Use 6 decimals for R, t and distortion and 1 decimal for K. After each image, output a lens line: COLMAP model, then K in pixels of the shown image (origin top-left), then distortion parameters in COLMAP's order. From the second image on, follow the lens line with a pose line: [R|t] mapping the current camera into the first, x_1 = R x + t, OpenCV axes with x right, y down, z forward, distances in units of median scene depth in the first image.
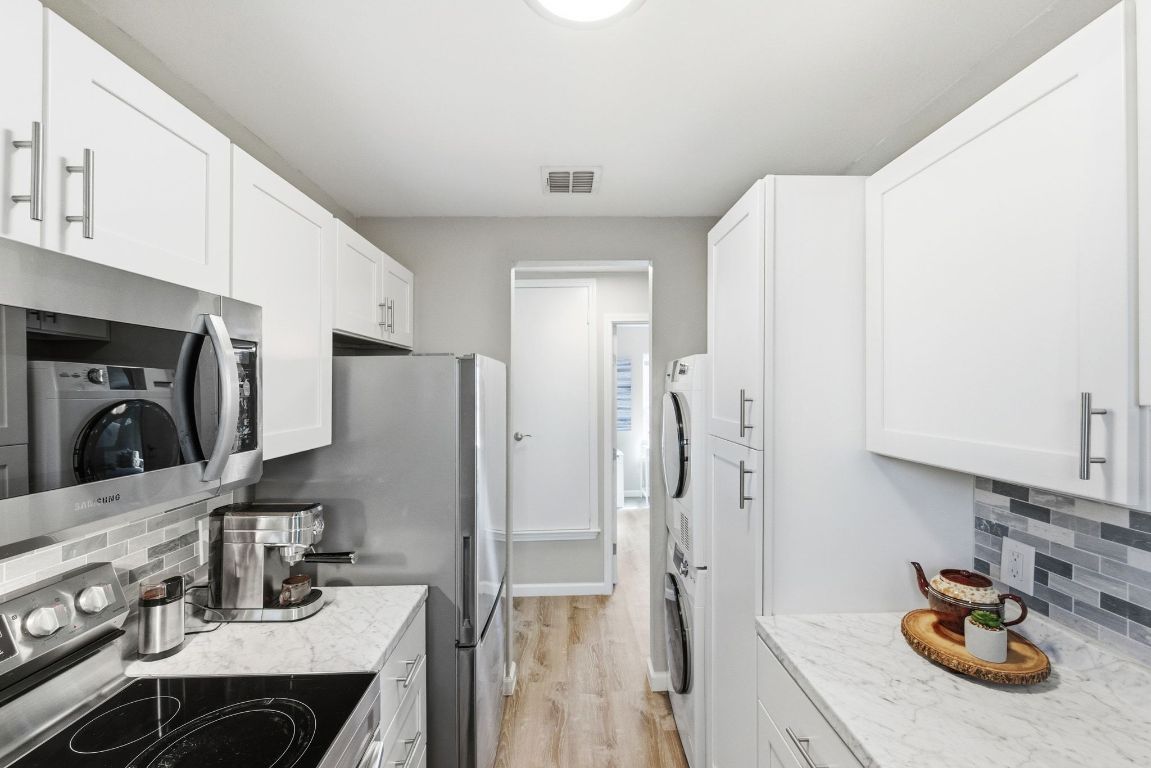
lens RADIAL K [[474.4, 0, 578.1], [0, 474.4, 380.6], [0, 0, 1]] dist [0.000405, -0.000736]
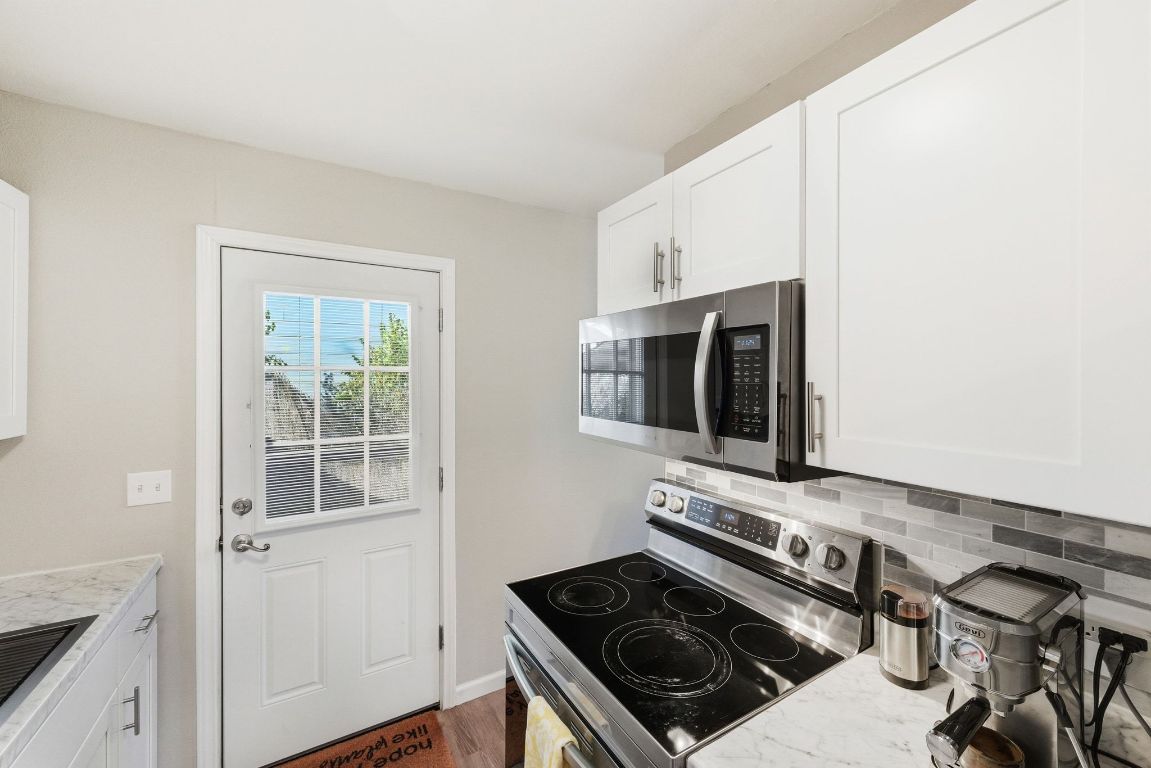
lens RADIAL K [[474.4, 0, 617.3], [0, 474.4, 377.7], [0, 0, 1]] dist [0.000405, -0.000736]
pose [[-0.843553, -0.002748, -0.537039, 0.033001], [-0.000464, 0.999990, -0.004387, 0.021207], [0.537045, -0.003452, -0.843546, 1.251110]]
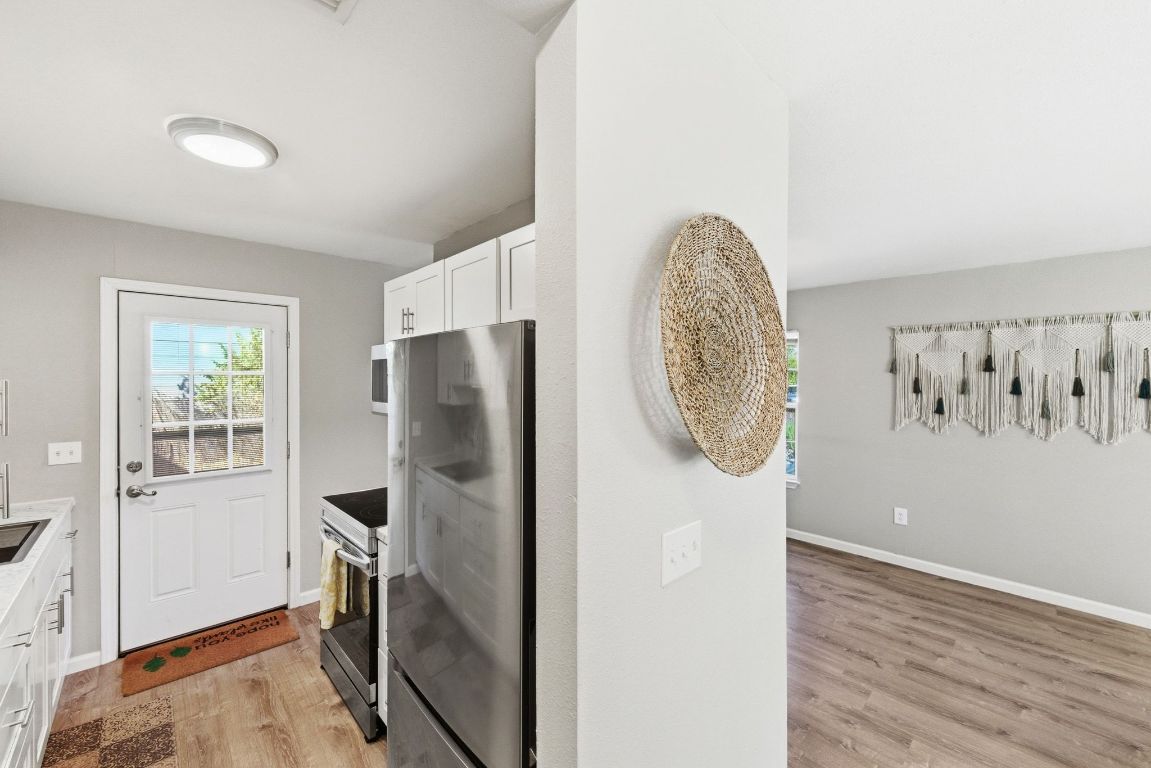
lens RADIAL K [[456.1, 0, 589.5], [0, 456.1, 385.1], [0, 0, 1]] dist [0.011297, -0.002110]
pose [[-0.732511, 0.002802, -0.680749, 0.123378], [-0.000510, 0.999989, 0.004665, 0.029477], [0.680755, 0.003765, -0.732502, 2.265803]]
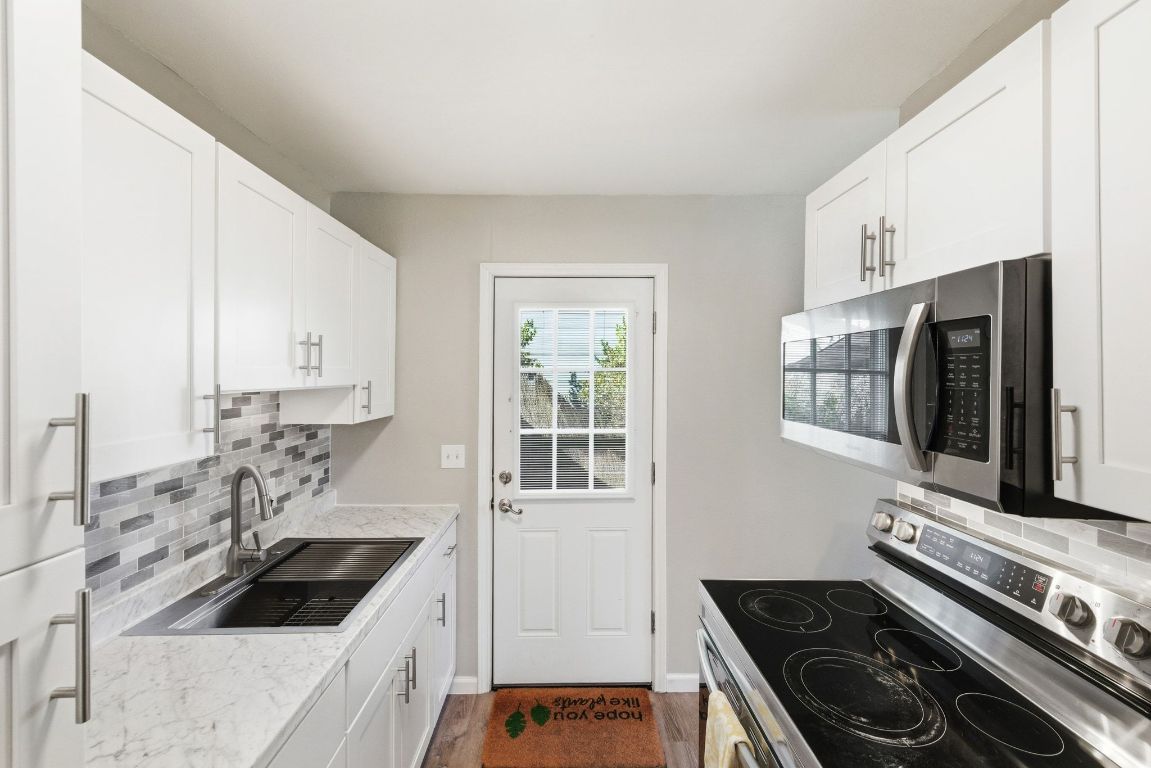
lens RADIAL K [[501.8, 0, 570.9], [0, 501.8, 382.7], [0, 0, 1]] dist [0.012580, 0.000087]
pose [[-0.999982, -0.005582, 0.001969, -0.034995], [-0.005562, 0.999934, 0.010041, 0.015597], [-0.002025, 0.010030, -0.999948, 1.377988]]
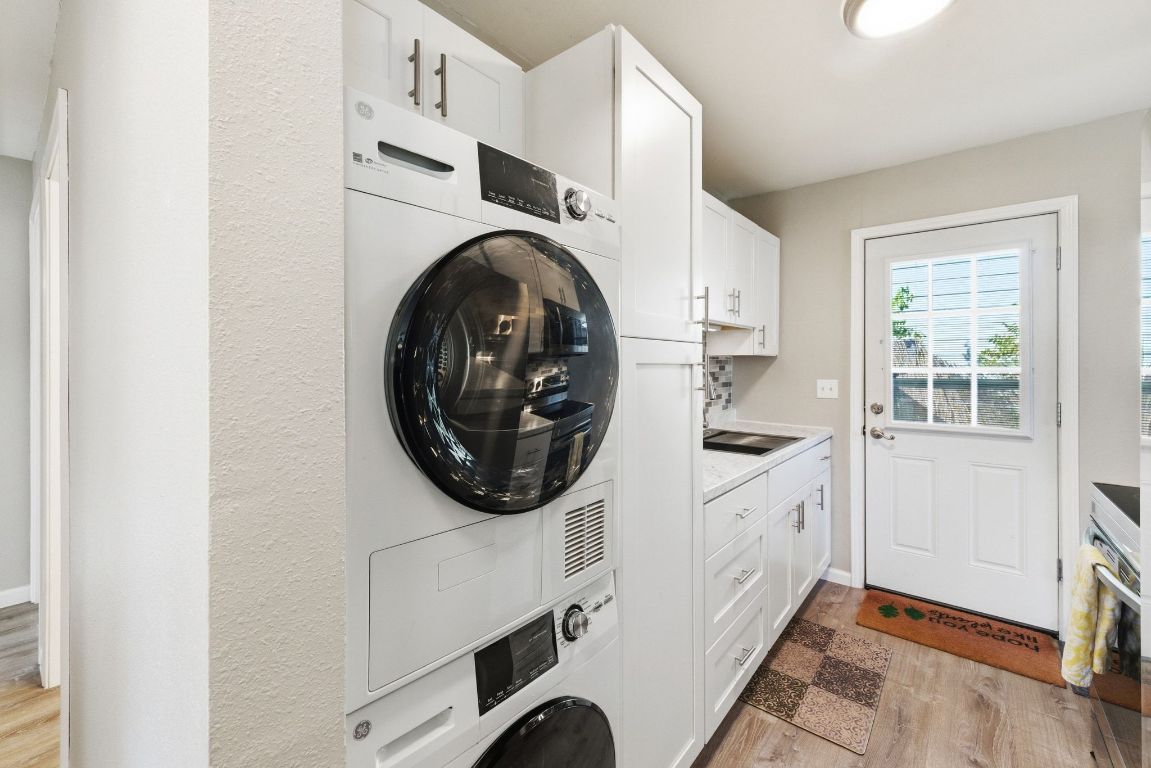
lens RADIAL K [[474.4, 0, 569.5], [0, 474.4, 363.1], [0, 0, 1]] dist [0.000405, -0.000736]
pose [[-0.760957, -0.000186, 0.648802, -0.110679], [-0.000572, 1.000000, -0.000385, 0.189225], [-0.648802, -0.000664, -0.760957, 1.953065]]
